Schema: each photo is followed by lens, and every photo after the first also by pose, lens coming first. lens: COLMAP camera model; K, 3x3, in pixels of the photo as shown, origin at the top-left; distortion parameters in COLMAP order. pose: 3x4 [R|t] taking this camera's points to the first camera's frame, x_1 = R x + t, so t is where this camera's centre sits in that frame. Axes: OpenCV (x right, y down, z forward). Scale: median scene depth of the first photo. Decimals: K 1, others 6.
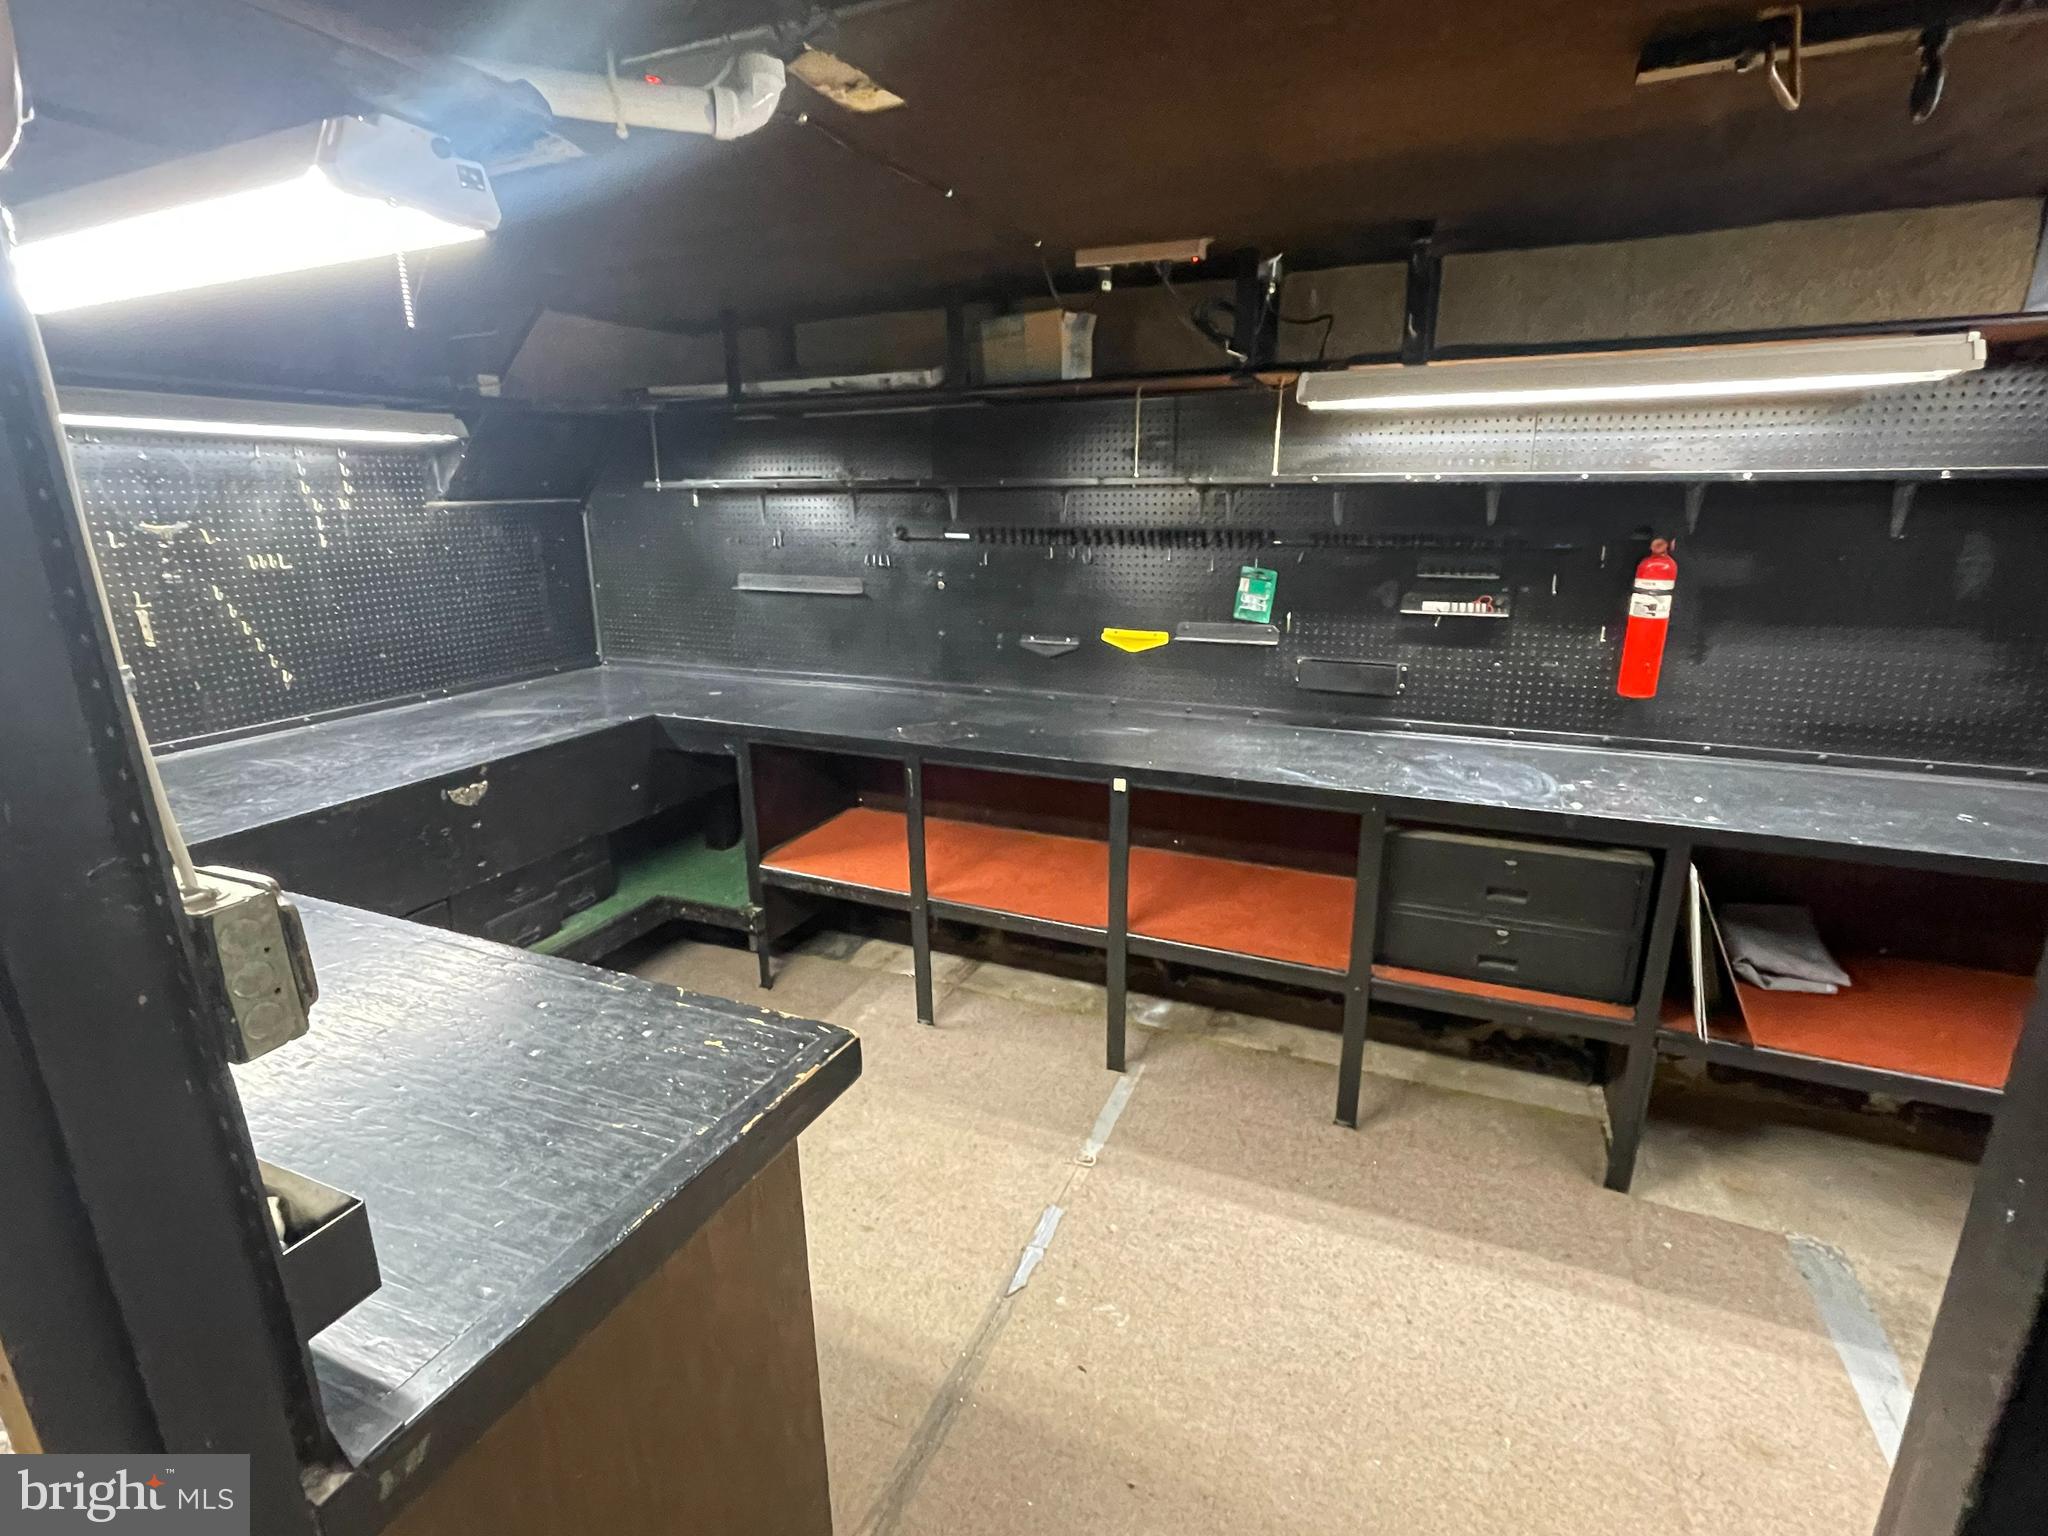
lens RADIAL K [[989.3, 0, 1030.4], [0, 989.3, 773.6], [0, 0, 1]] dist [-0.013877, 0.005467]
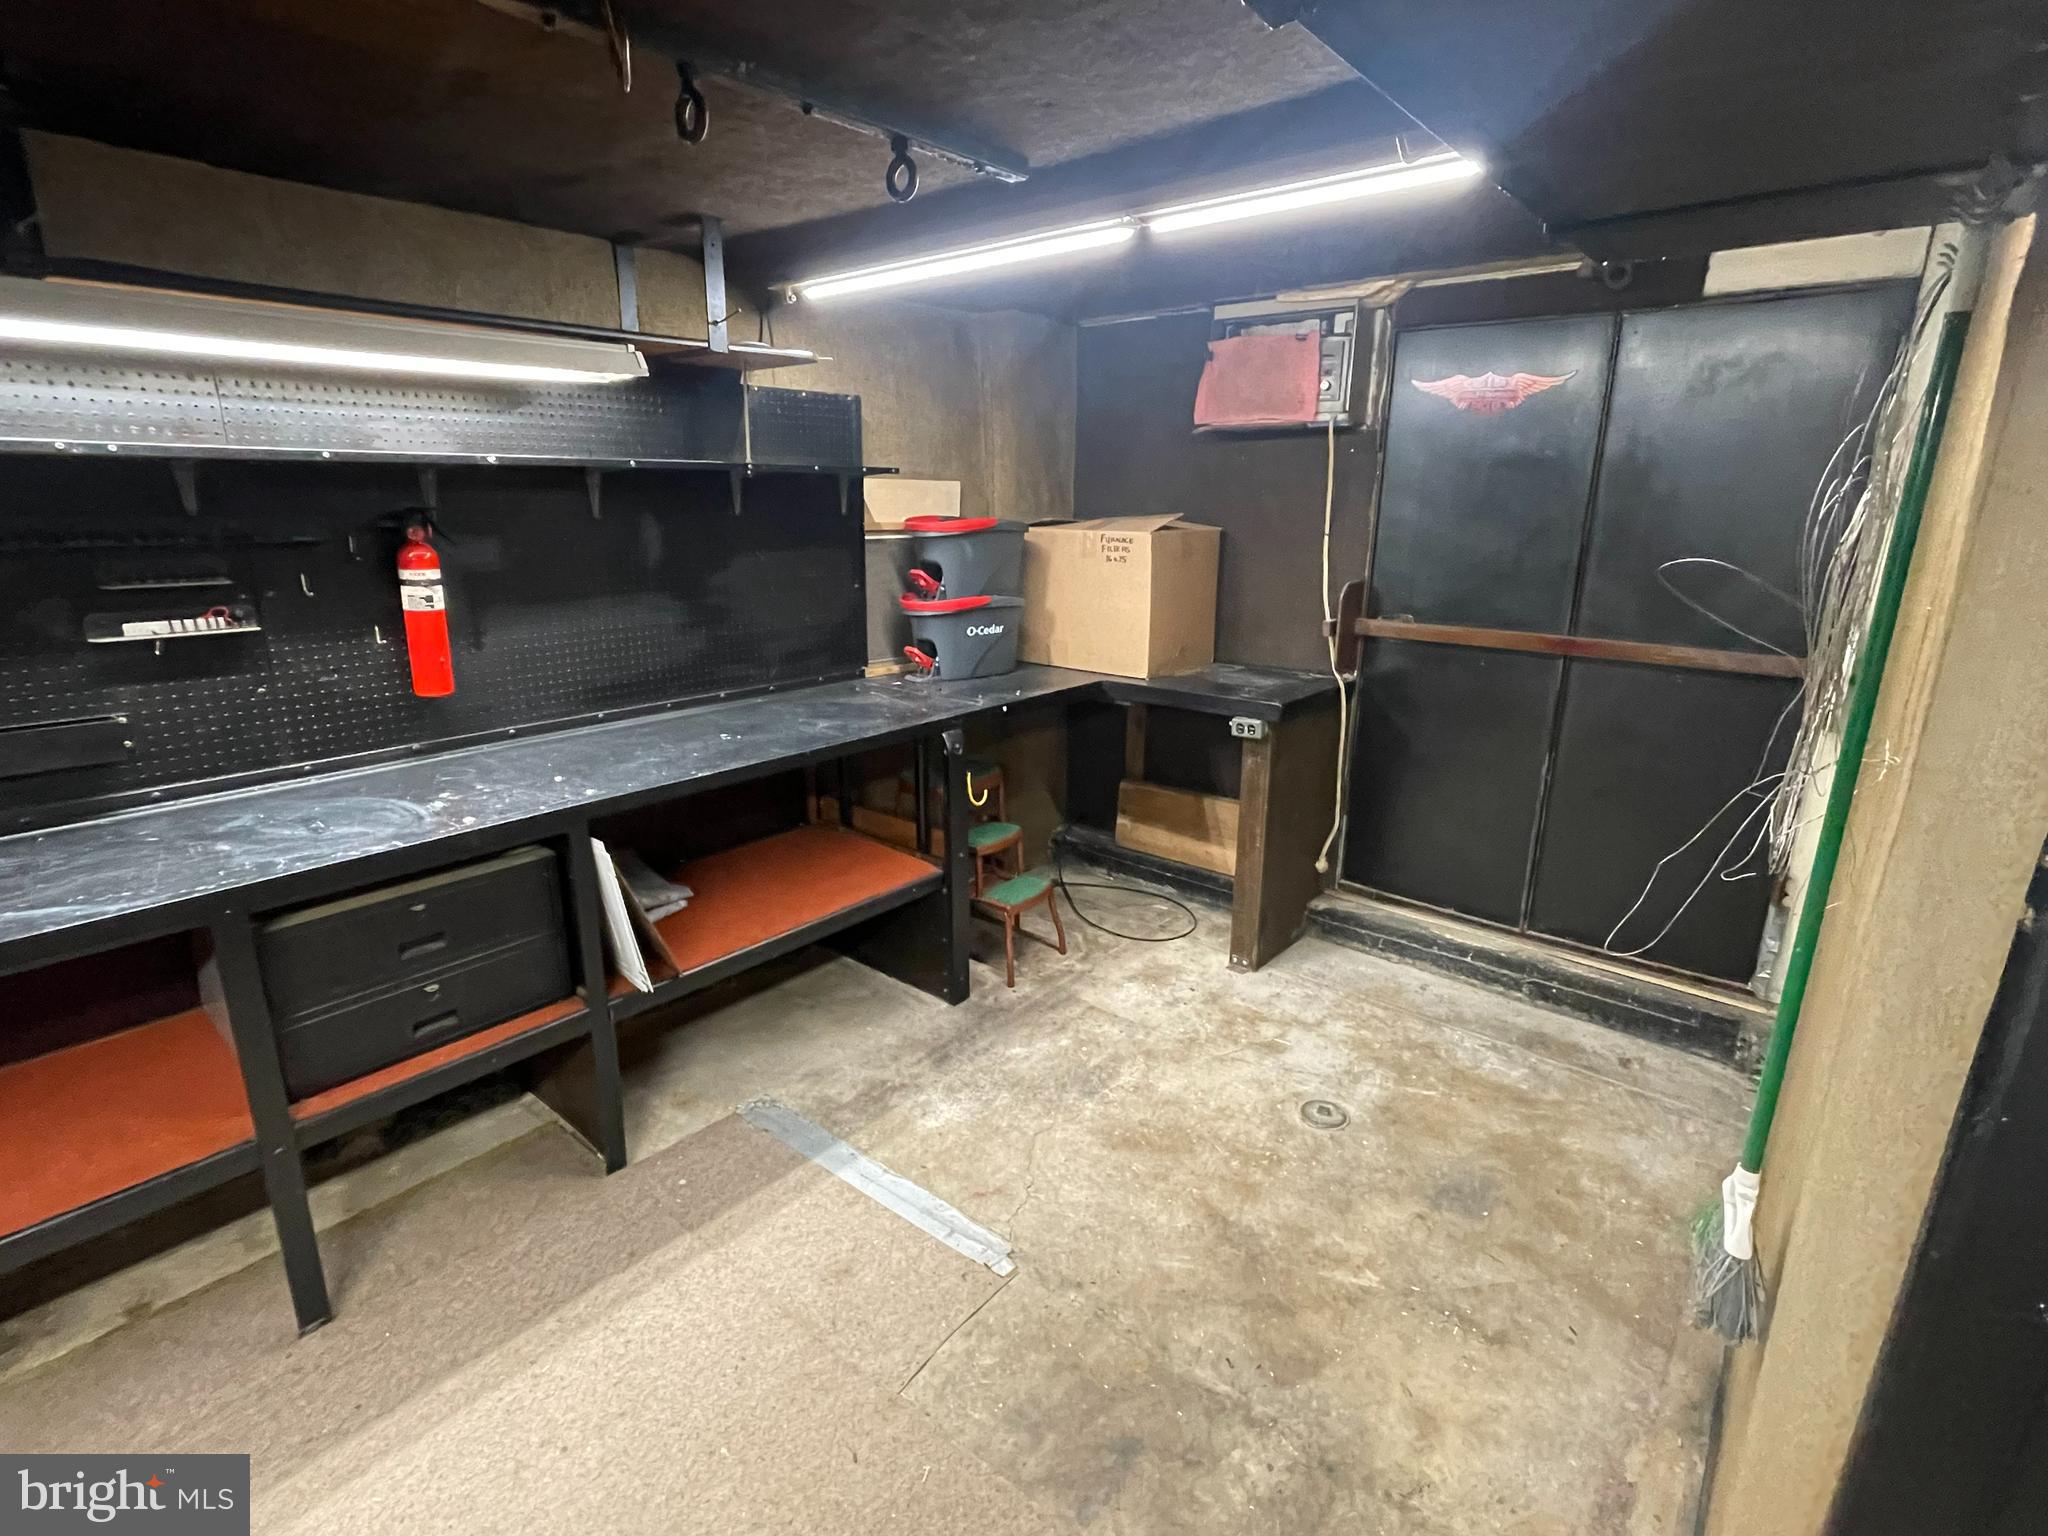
lens RADIAL K [[989.3, 0, 1029.5], [0, 989.3, 765.1], [0, 0, 1]] dist [-0.013877, 0.005467]
pose [[0.281025, -0.248020, 0.927098, -0.115570], [0.251095, 0.951380, 0.178403, -0.043486], [-0.926270, 0.182654, 0.329638, 0.197070]]
